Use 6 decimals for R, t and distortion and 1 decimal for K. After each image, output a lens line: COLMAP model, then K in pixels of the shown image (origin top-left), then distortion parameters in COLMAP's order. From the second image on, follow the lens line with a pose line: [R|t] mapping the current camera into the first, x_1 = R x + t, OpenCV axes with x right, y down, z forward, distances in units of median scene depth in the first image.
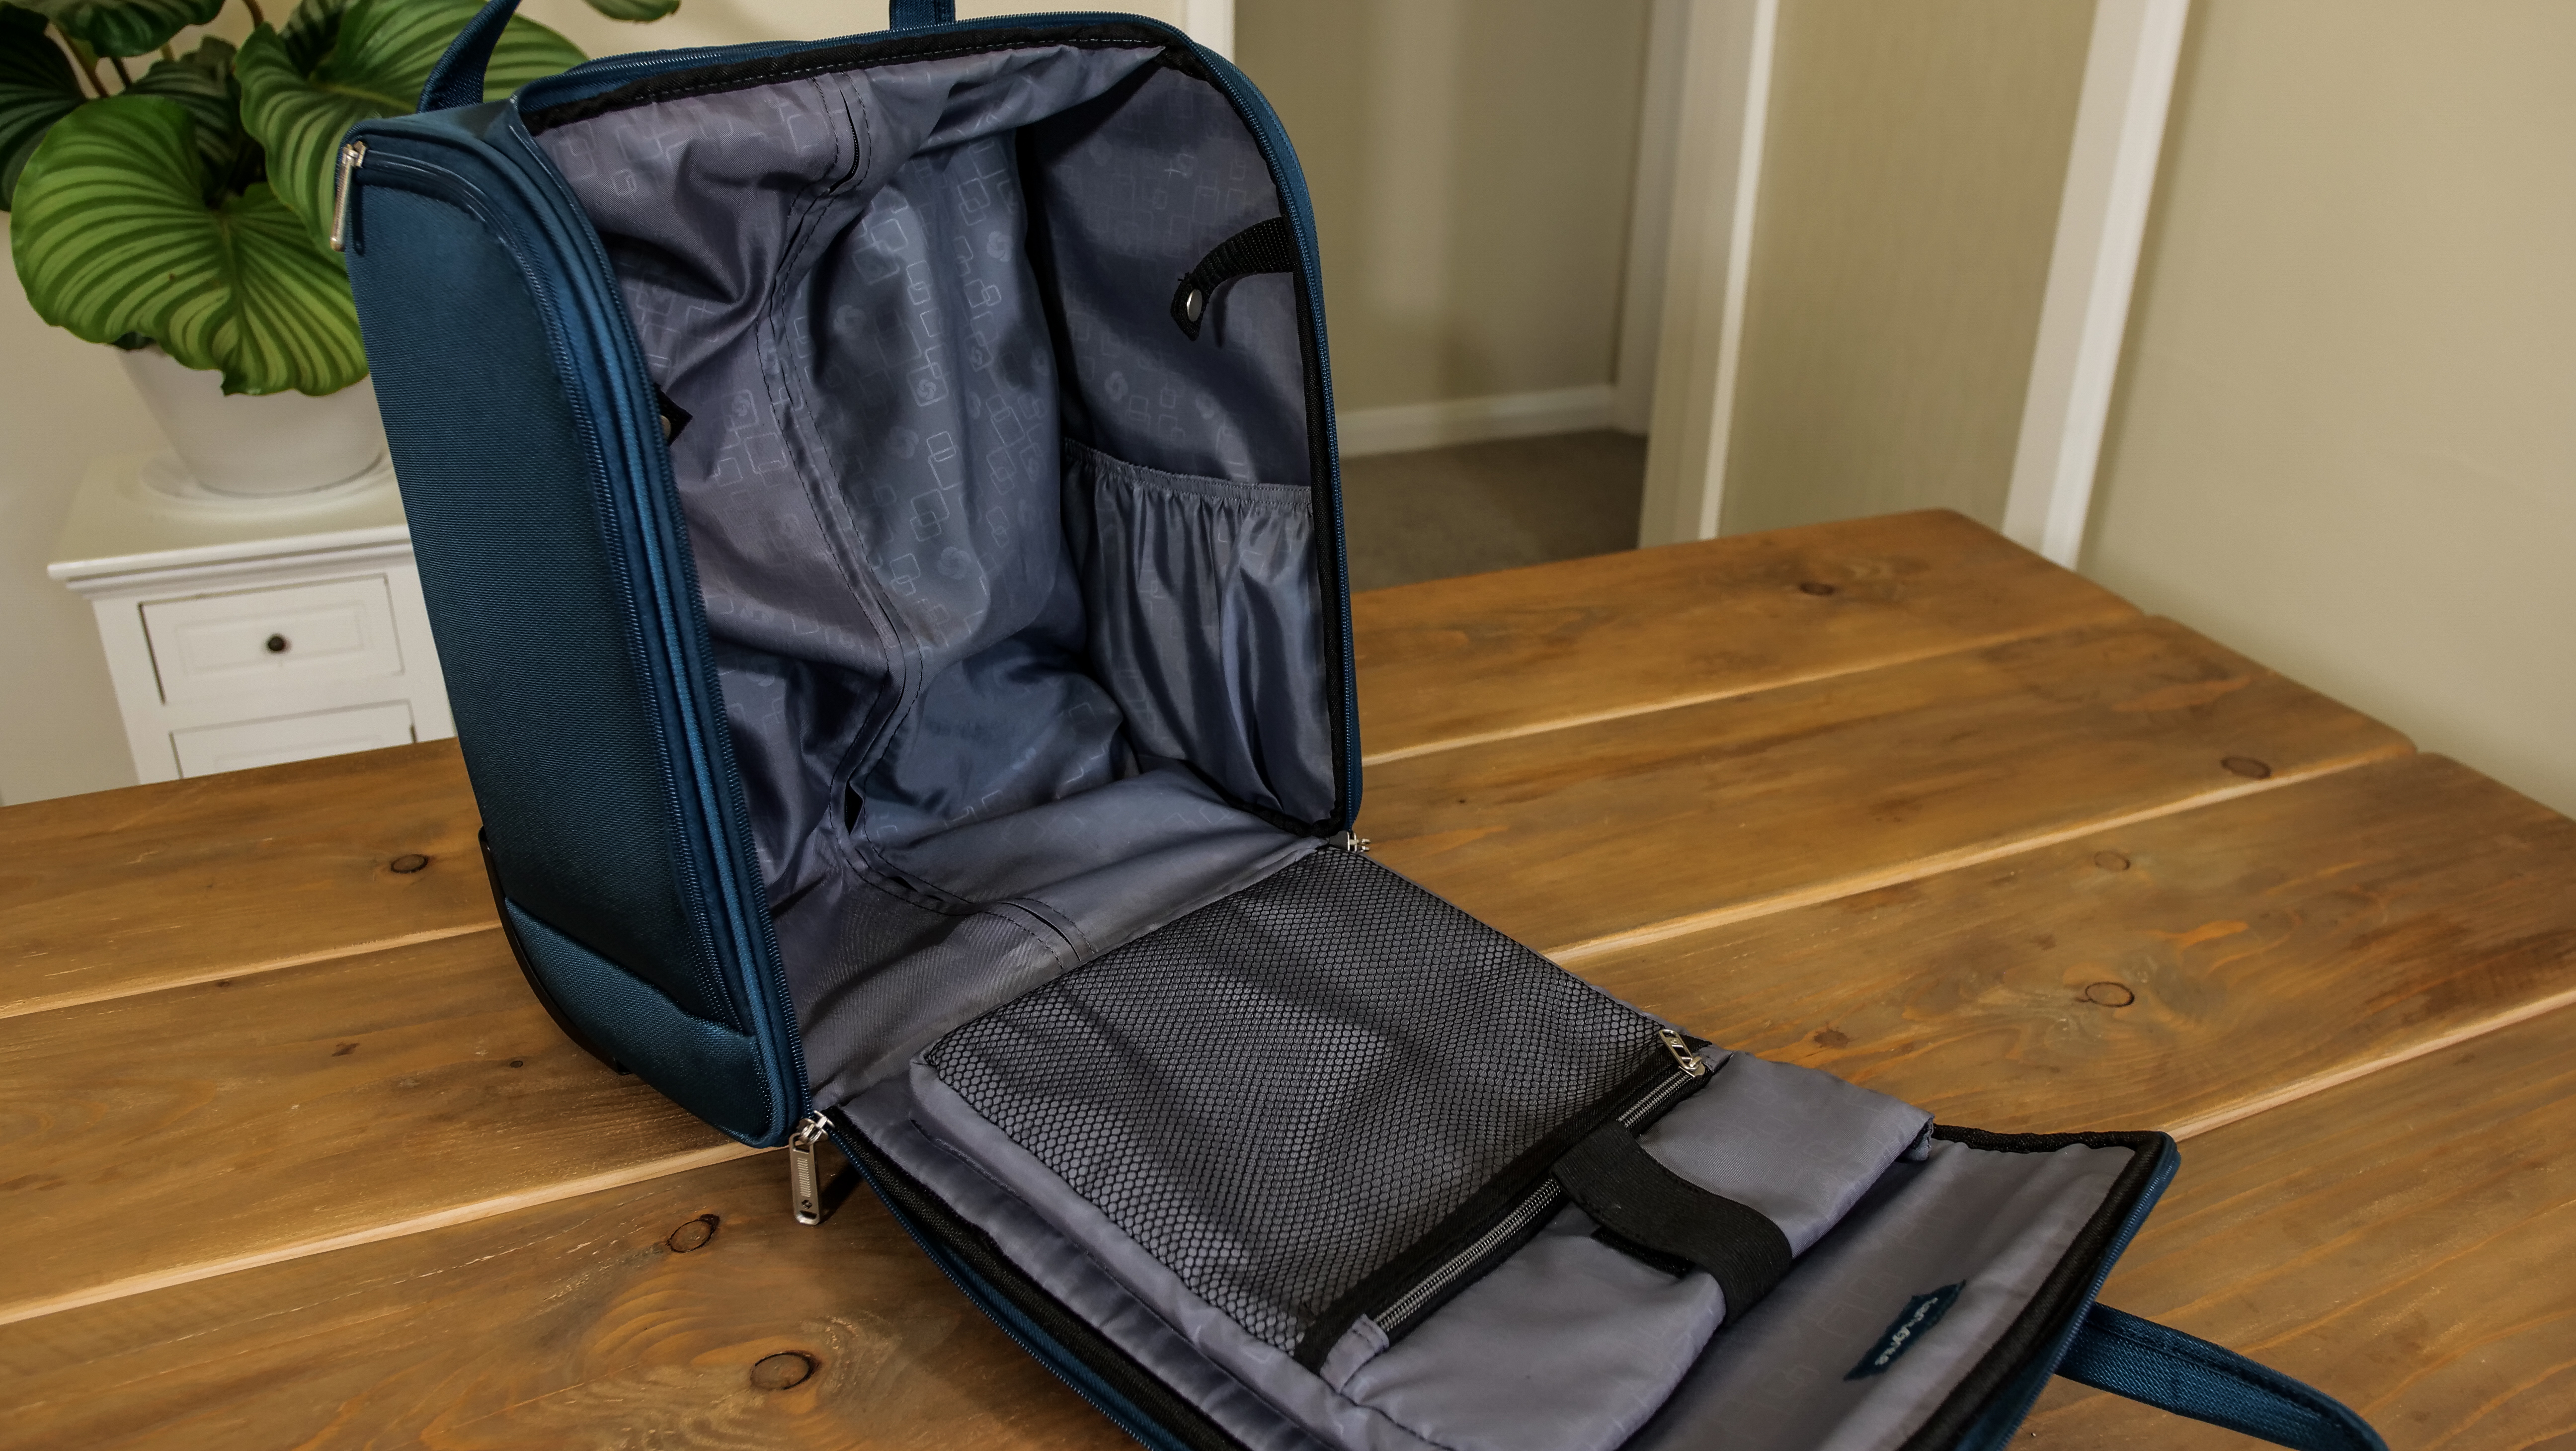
lens RADIAL K [[2070.6, 0, 1300.1], [0, 2070.6, 741.6], [0, 0, 1]] dist [-0.128130, 0.138614]
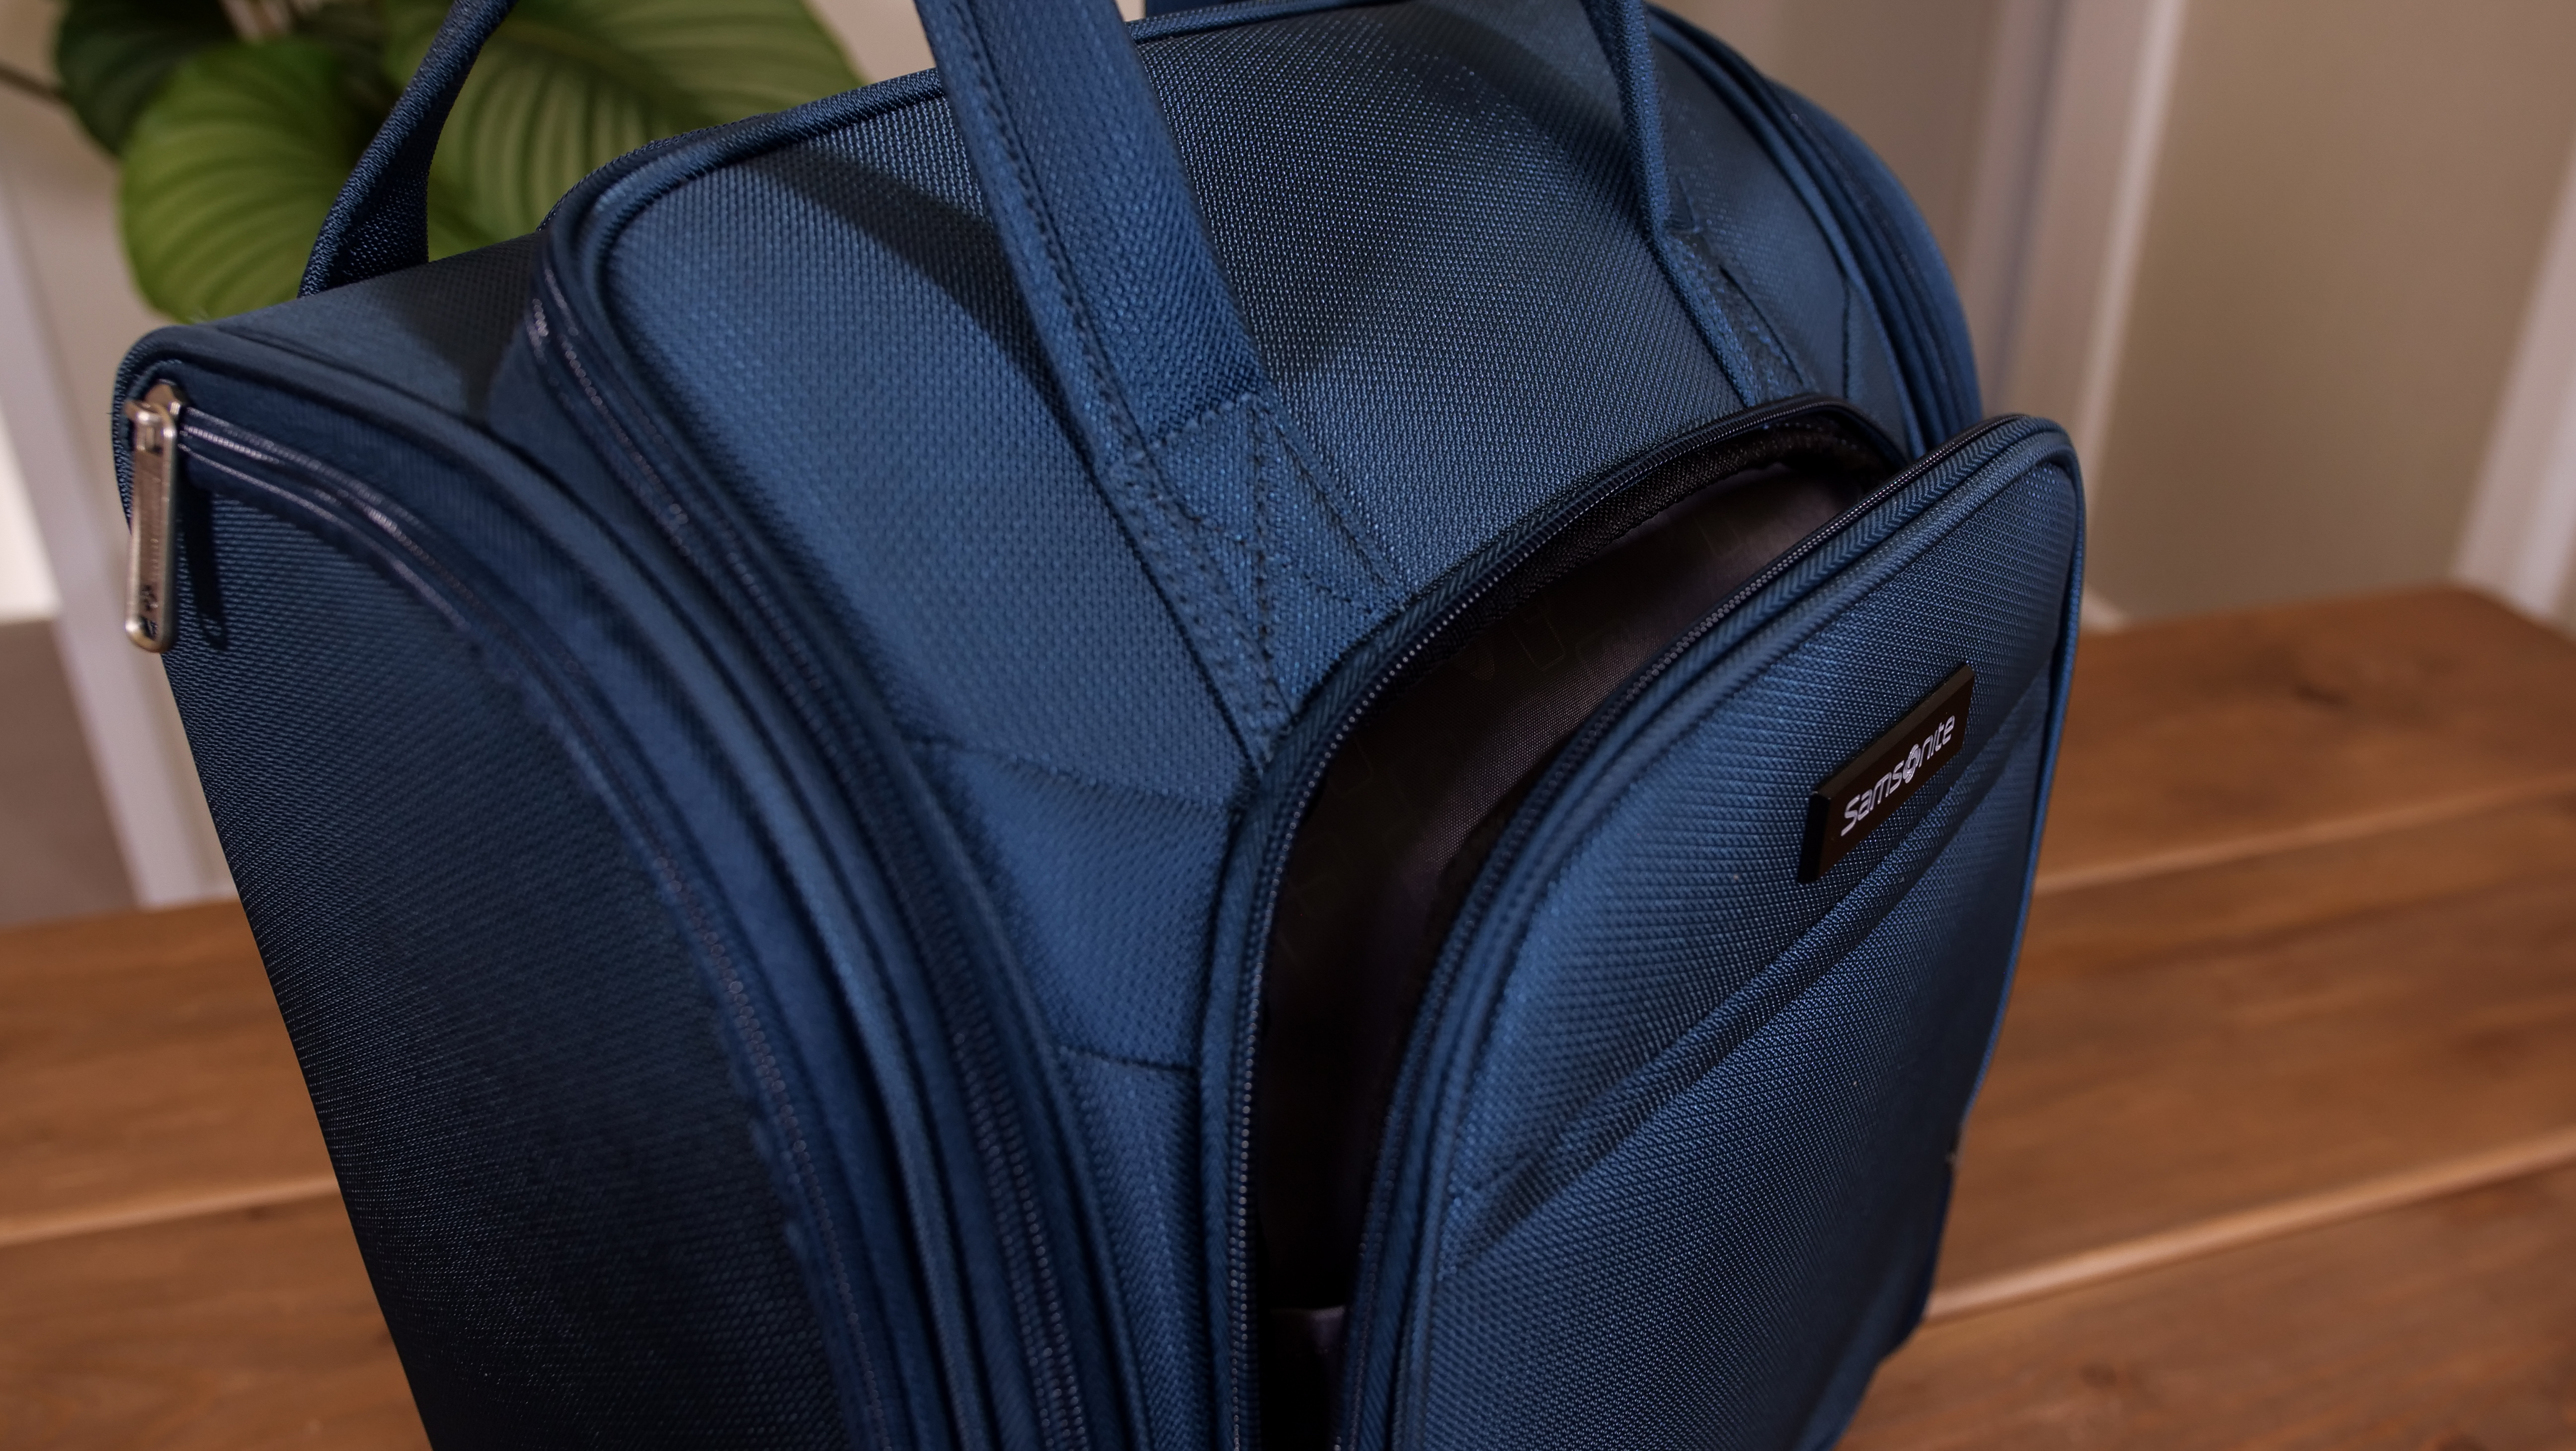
lens RADIAL K [[2070.6, 0, 1300.1], [0, 2070.6, 741.6], [0, 0, 1]] dist [-0.128130, 0.138614]
pose [[0.991813, 0.042522, -0.120410, -0.041715], [-0.039520, 0.998848, 0.027215, -0.071568], [0.121429, -0.022233, 0.992351, 0.225691]]
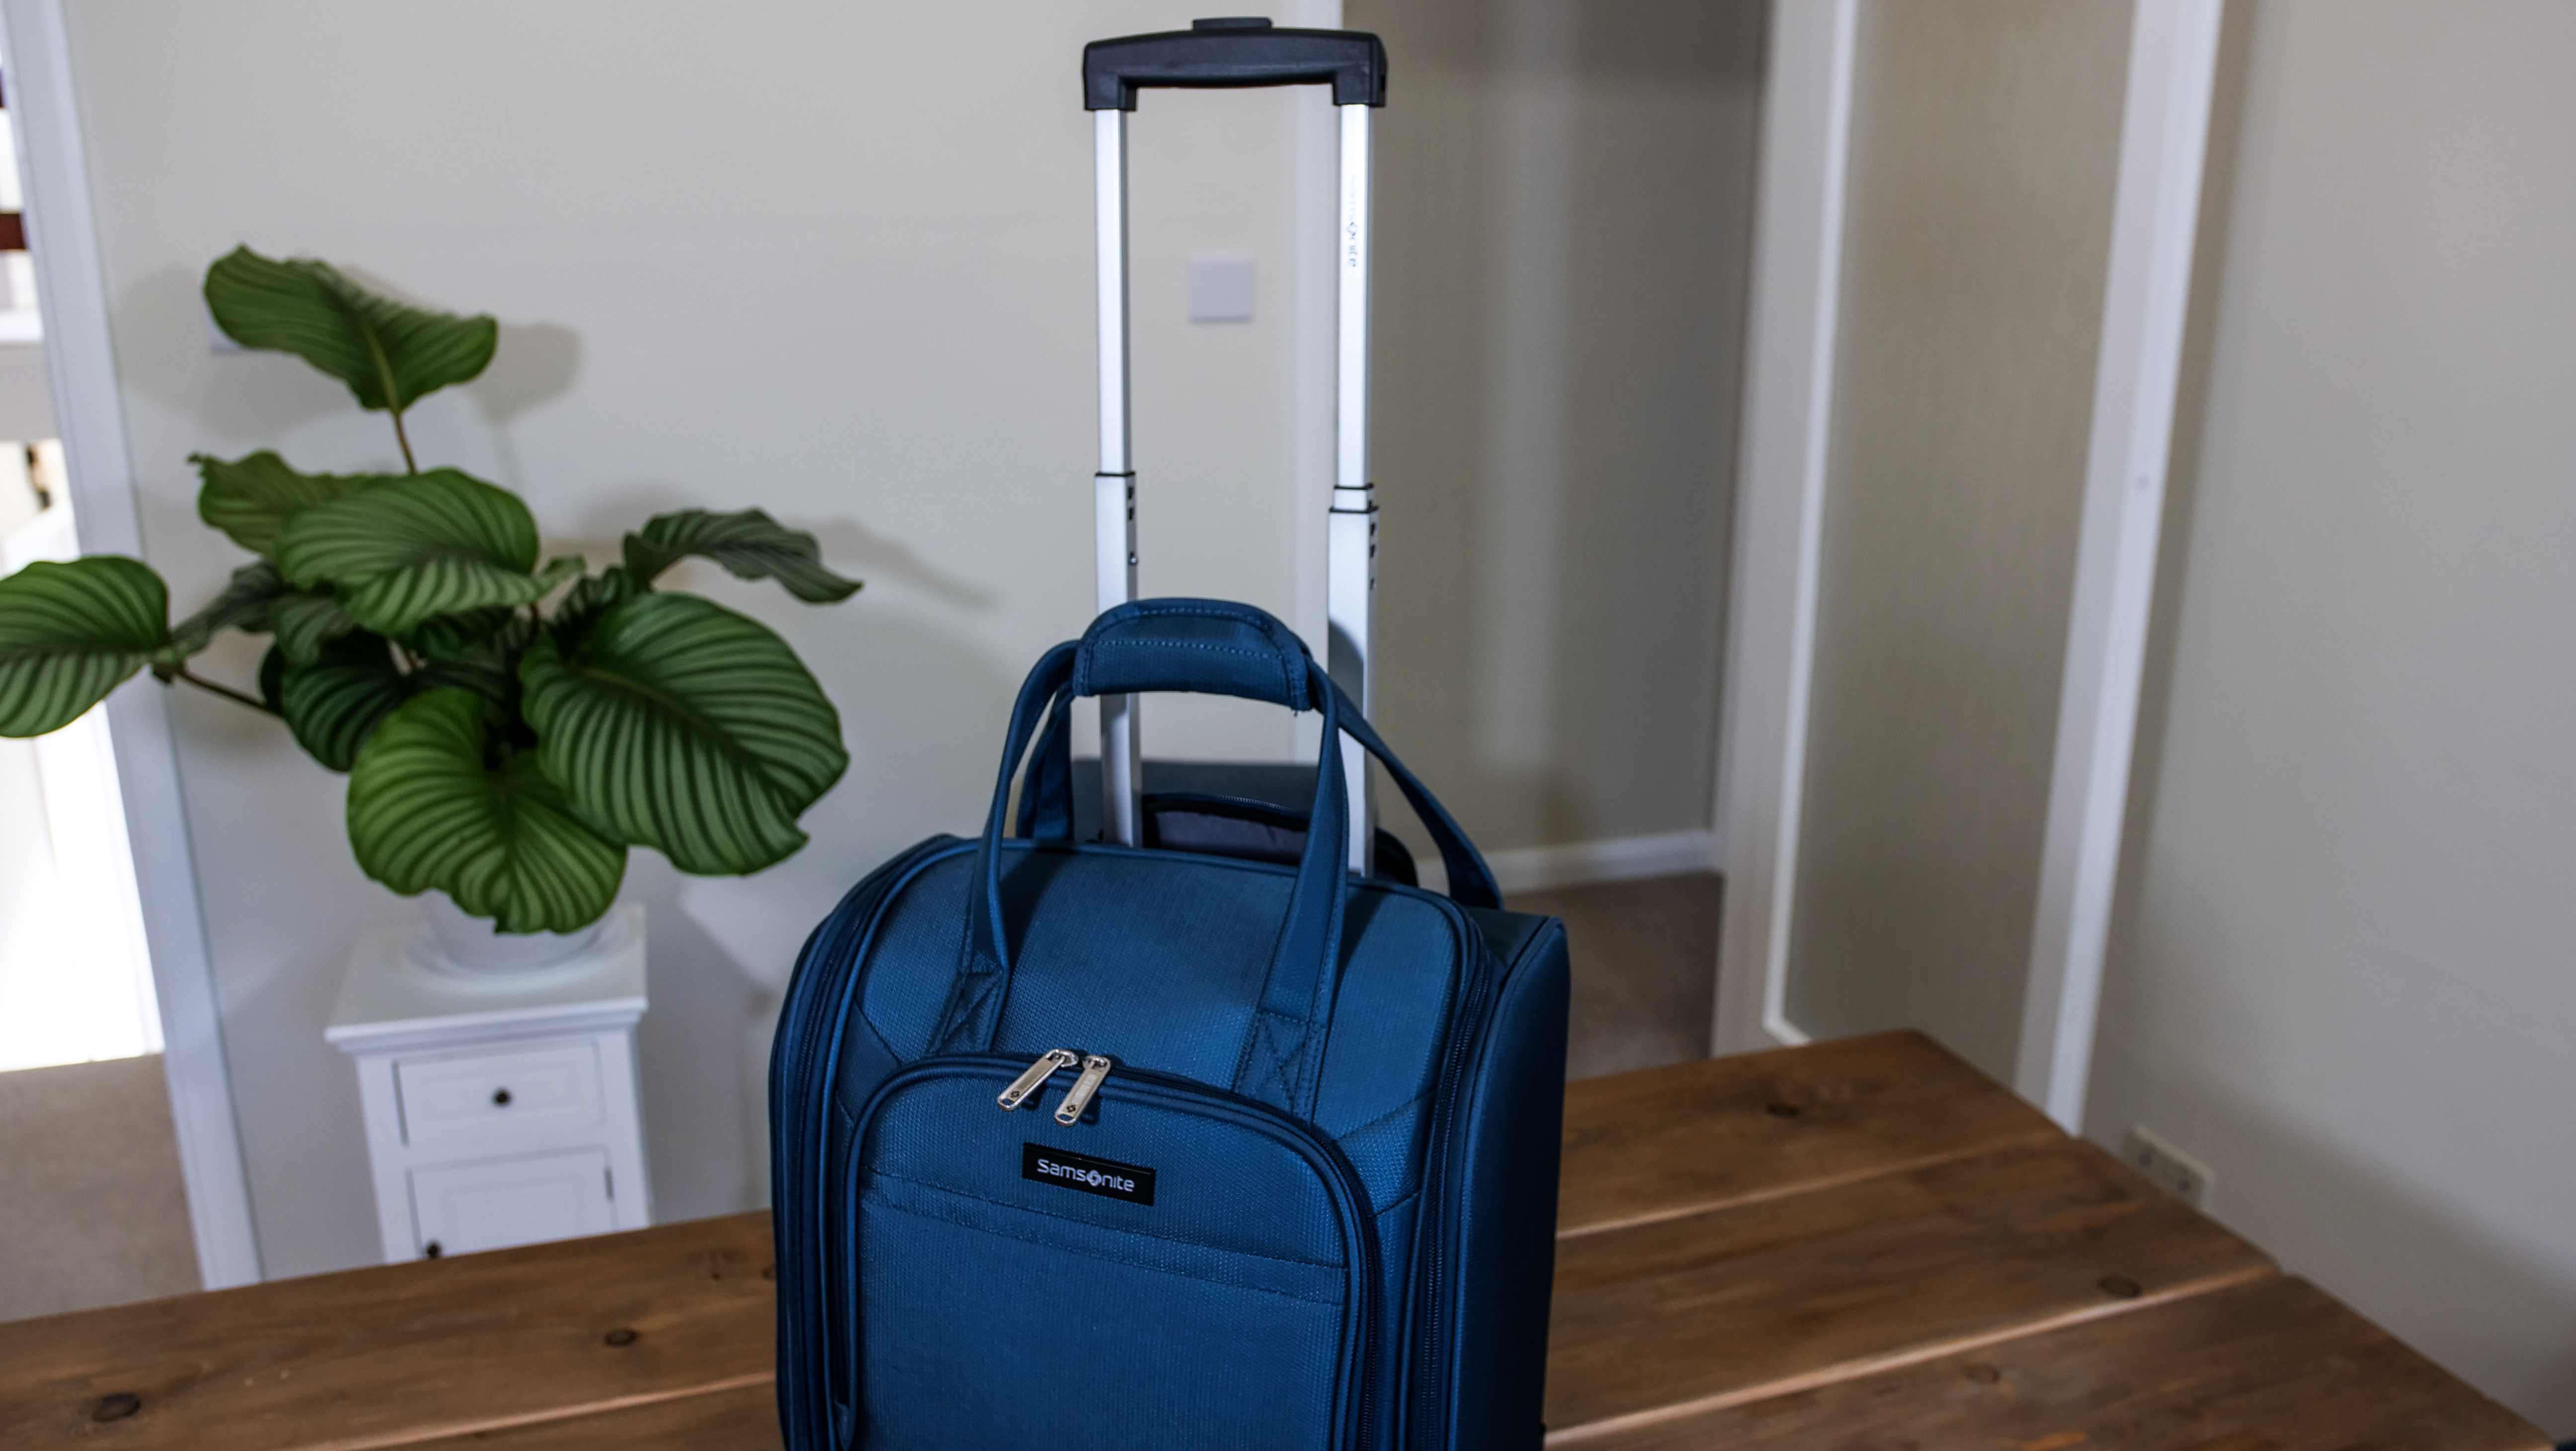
lens RADIAL K [[2070.6, 0, 1300.1], [0, 2070.6, 741.6], [0, 0, 1]] dist [-0.128130, 0.138614]
pose [[0.997080, 0.010002, -0.075702, 0.069580], [-0.023240, 0.984104, -0.176064, -0.078506], [0.072738, 0.177309, 0.981464, -0.246962]]
